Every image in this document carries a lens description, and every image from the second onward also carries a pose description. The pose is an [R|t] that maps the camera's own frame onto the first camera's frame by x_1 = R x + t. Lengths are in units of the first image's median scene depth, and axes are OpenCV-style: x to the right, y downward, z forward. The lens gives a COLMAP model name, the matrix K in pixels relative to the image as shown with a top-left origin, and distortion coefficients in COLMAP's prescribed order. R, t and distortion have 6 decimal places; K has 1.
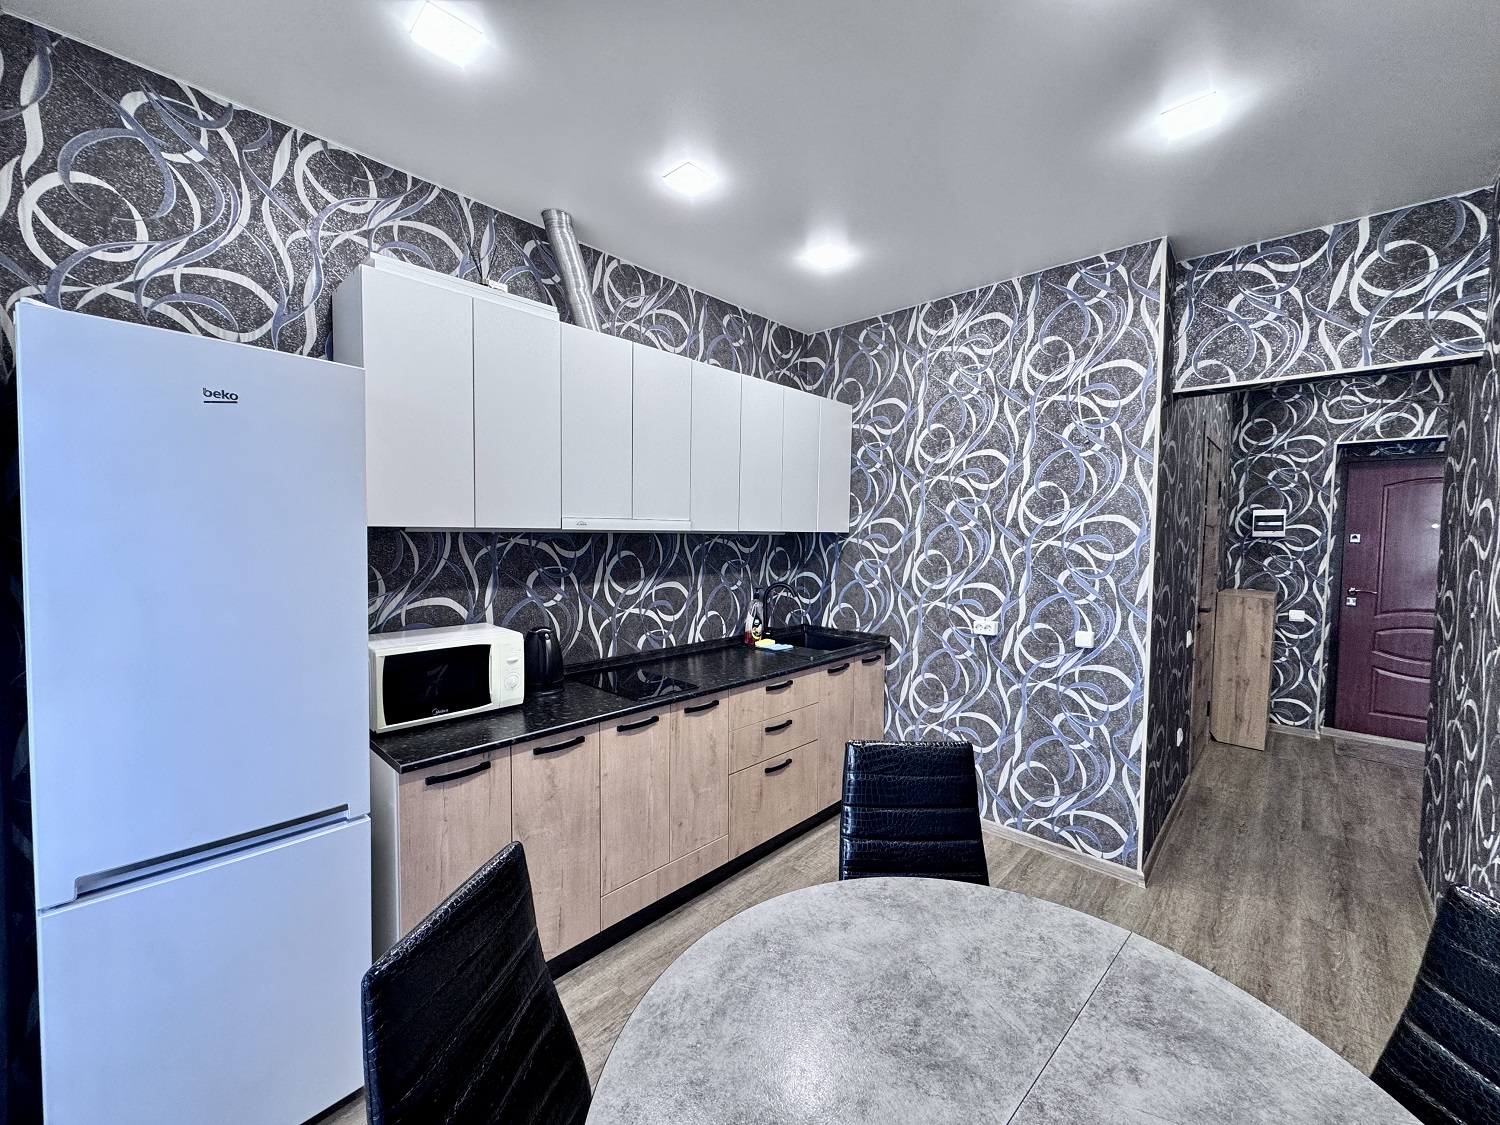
lens RADIAL K [[608.3, 0, 753.6], [0, 608.3, 547.7], [0, 0, 1]] dist [-0.001552, -0.000248]
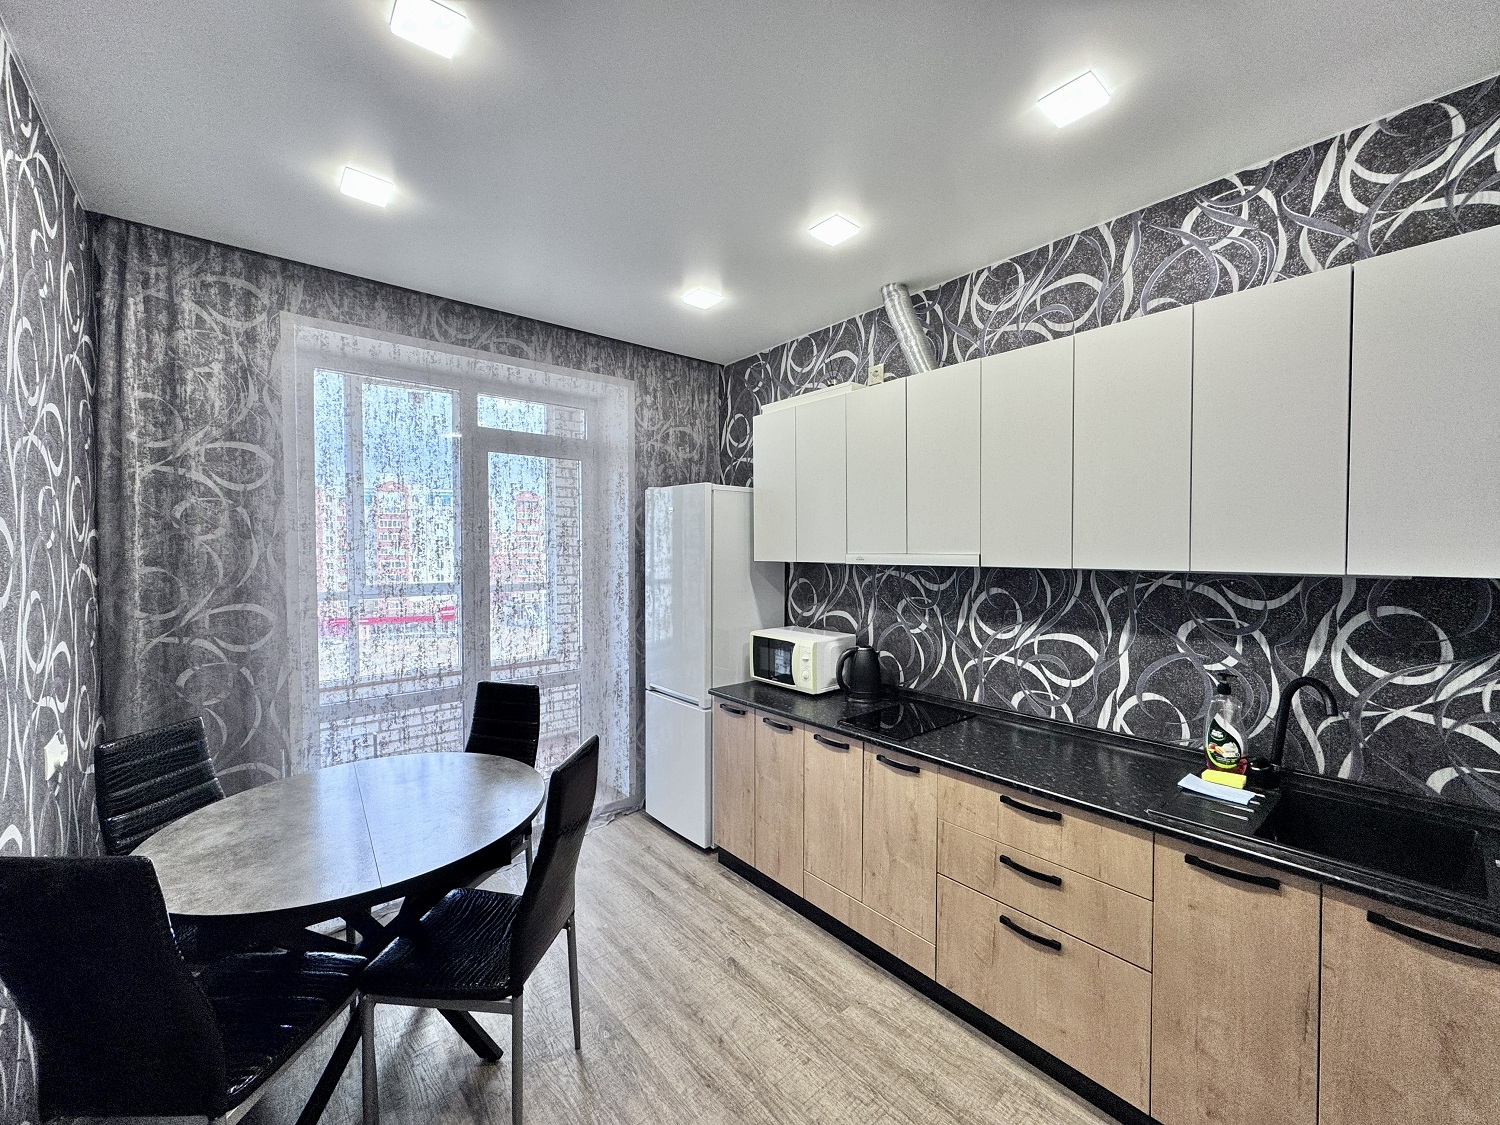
lens RADIAL K [[595.5, 0, 747.9], [0, 595.5, 565.1], [0, 0, 1]] dist [-0.000439, -0.000083]
pose [[-0.115082, -0.004308, -0.993347, 0.680289], [-0.044215, 0.999022, 0.000790, -0.012251], [0.992371, 0.044011, -0.115160, 0.737319]]
